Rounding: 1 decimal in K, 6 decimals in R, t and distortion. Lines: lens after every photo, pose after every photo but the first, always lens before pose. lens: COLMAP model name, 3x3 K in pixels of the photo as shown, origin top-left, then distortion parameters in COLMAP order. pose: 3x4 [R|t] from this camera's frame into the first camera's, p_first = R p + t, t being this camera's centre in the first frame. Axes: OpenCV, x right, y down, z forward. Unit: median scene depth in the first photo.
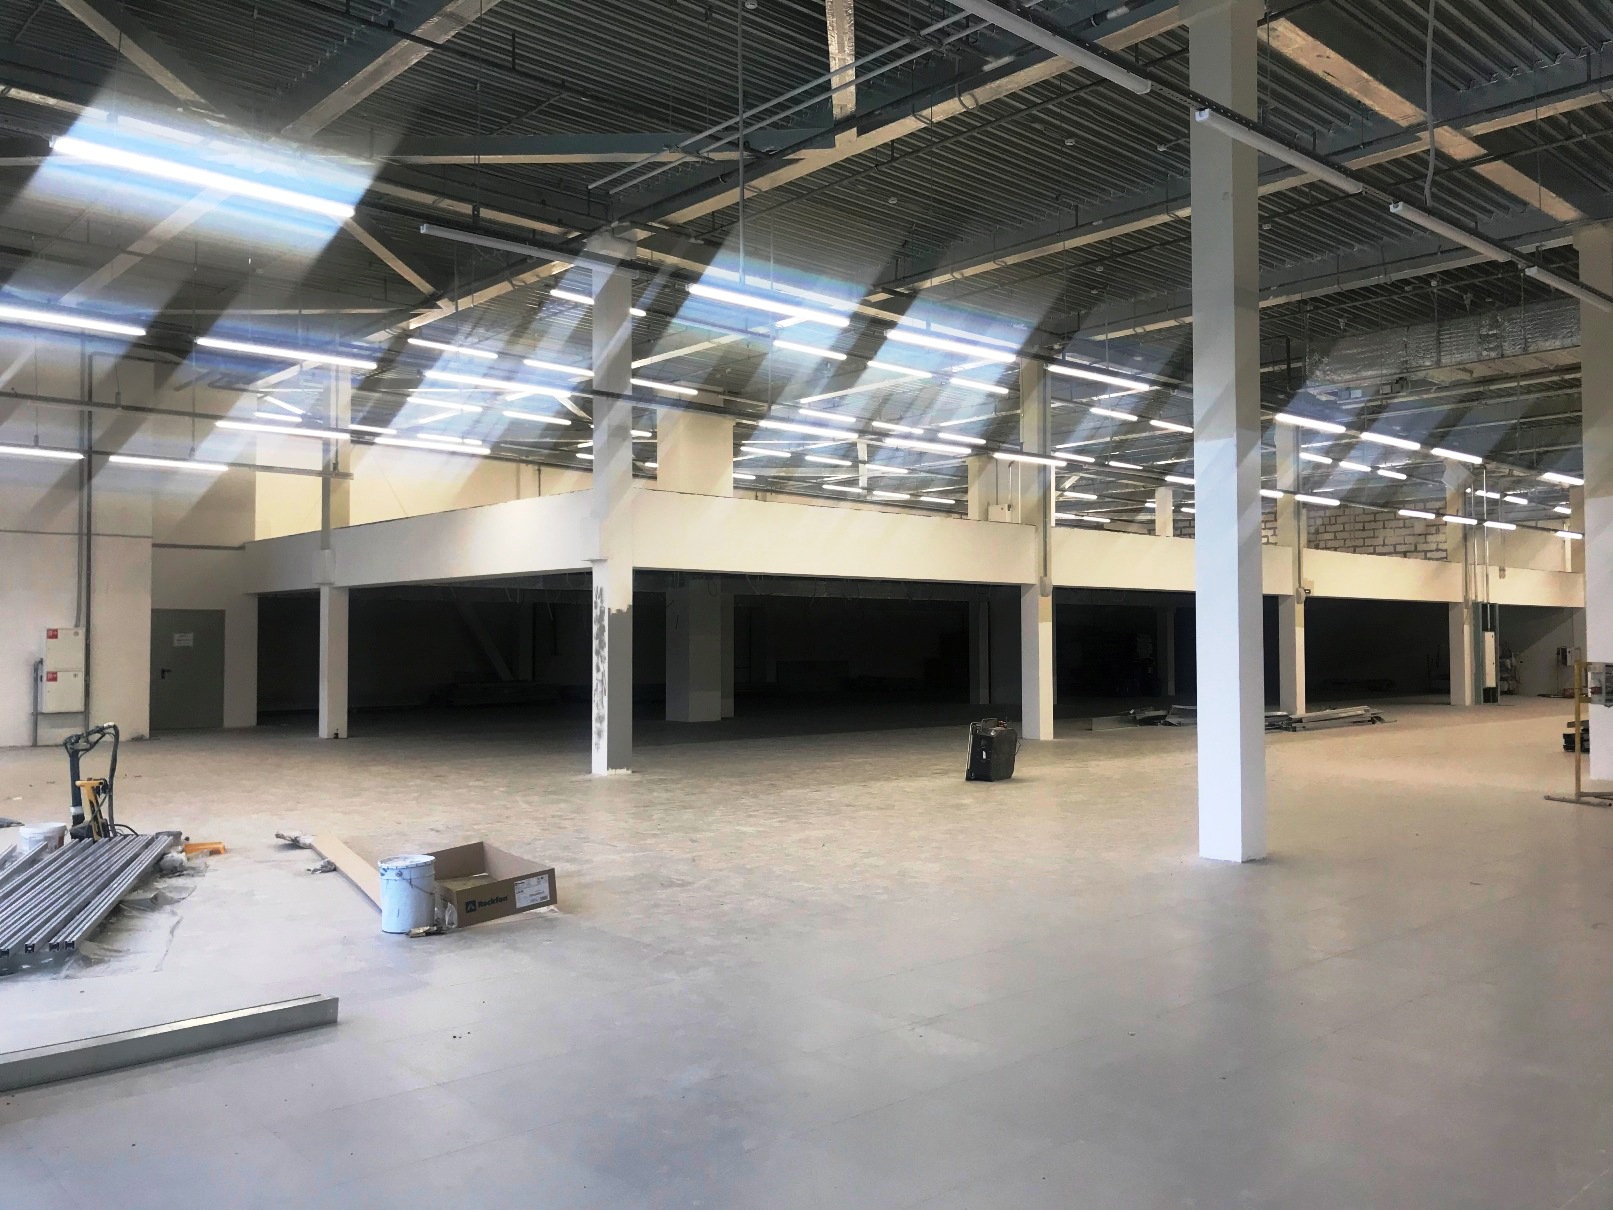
lens RADIAL K [[1312.7, 0, 809.0], [0, 1312.7, 682.3], [0, 0, 1]] dist [0.089697, -0.123082]
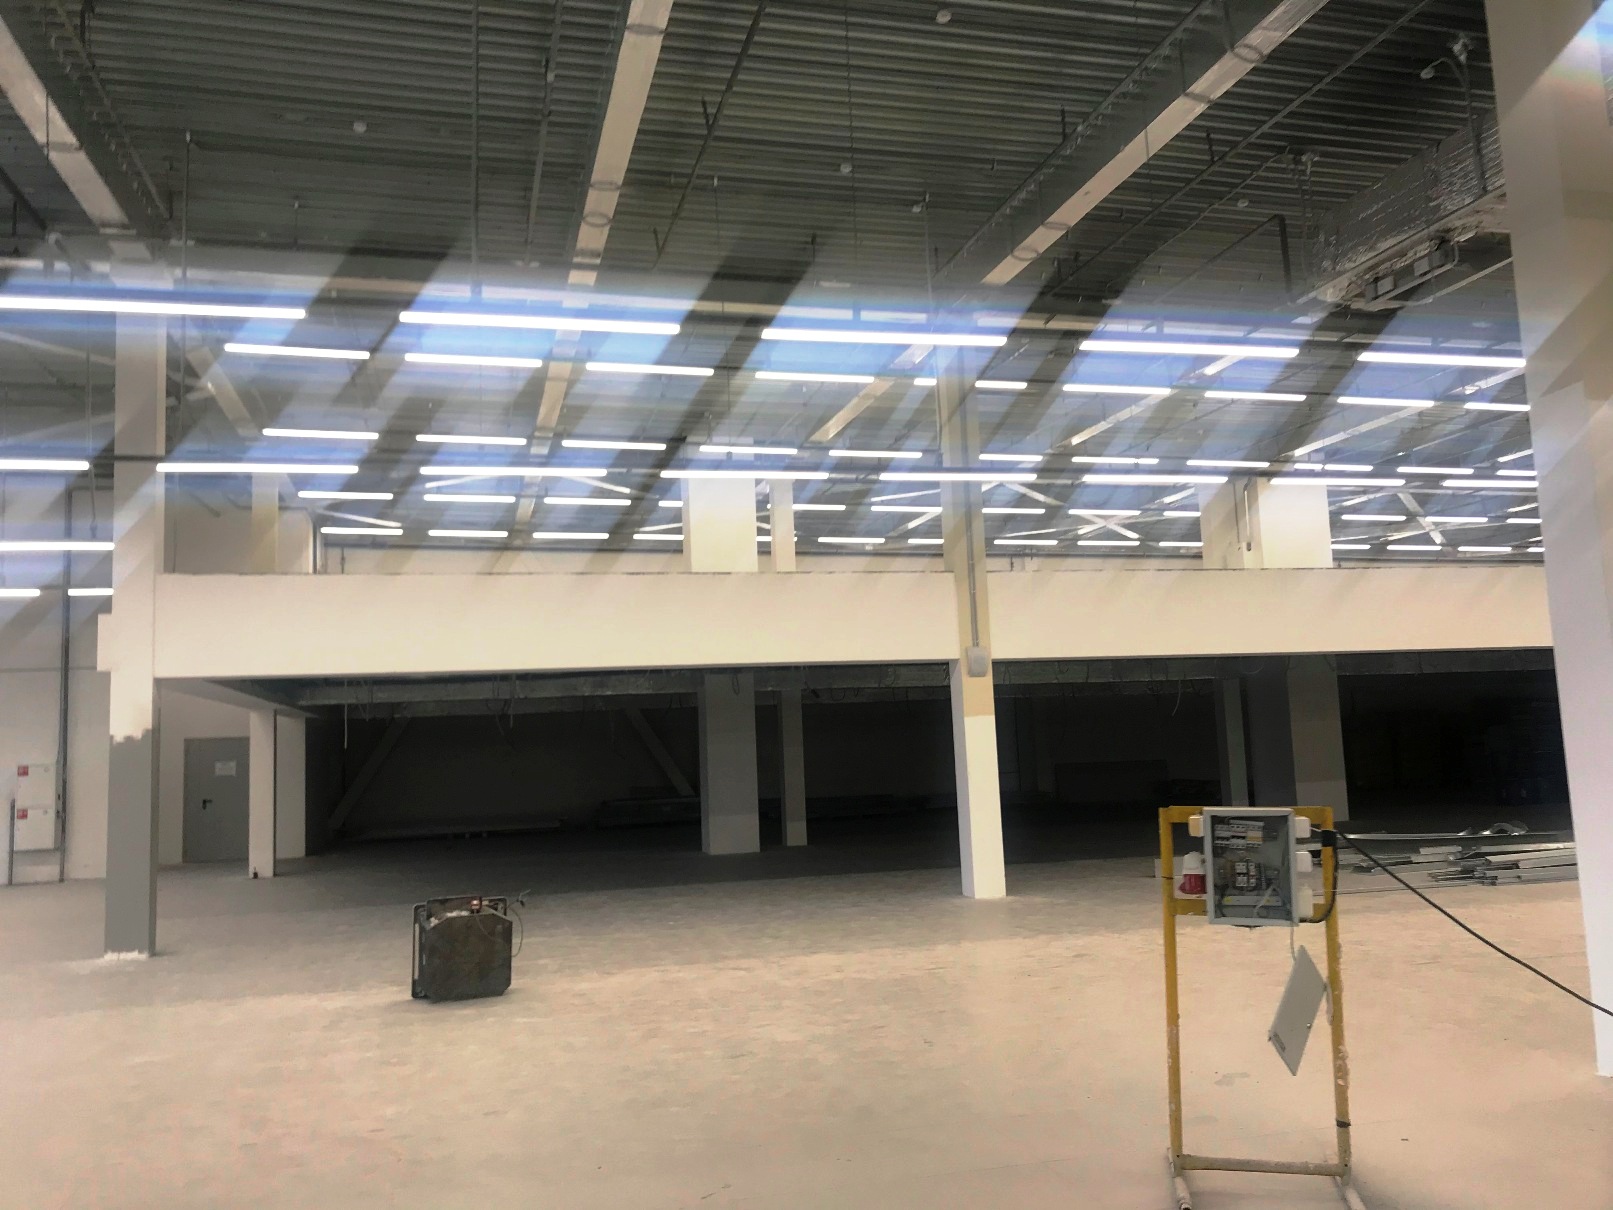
lens RADIAL K [[1308.1, 0, 800.1], [0, 1308.1, 605.6], [0, 0, 1]] dist [0.011021, 0.010458]
pose [[0.879599, -0.080987, -0.468771, 0.311234], [0.019375, 0.990683, -0.134800, -0.010860], [0.475321, 0.109488, 0.872973, 0.296466]]
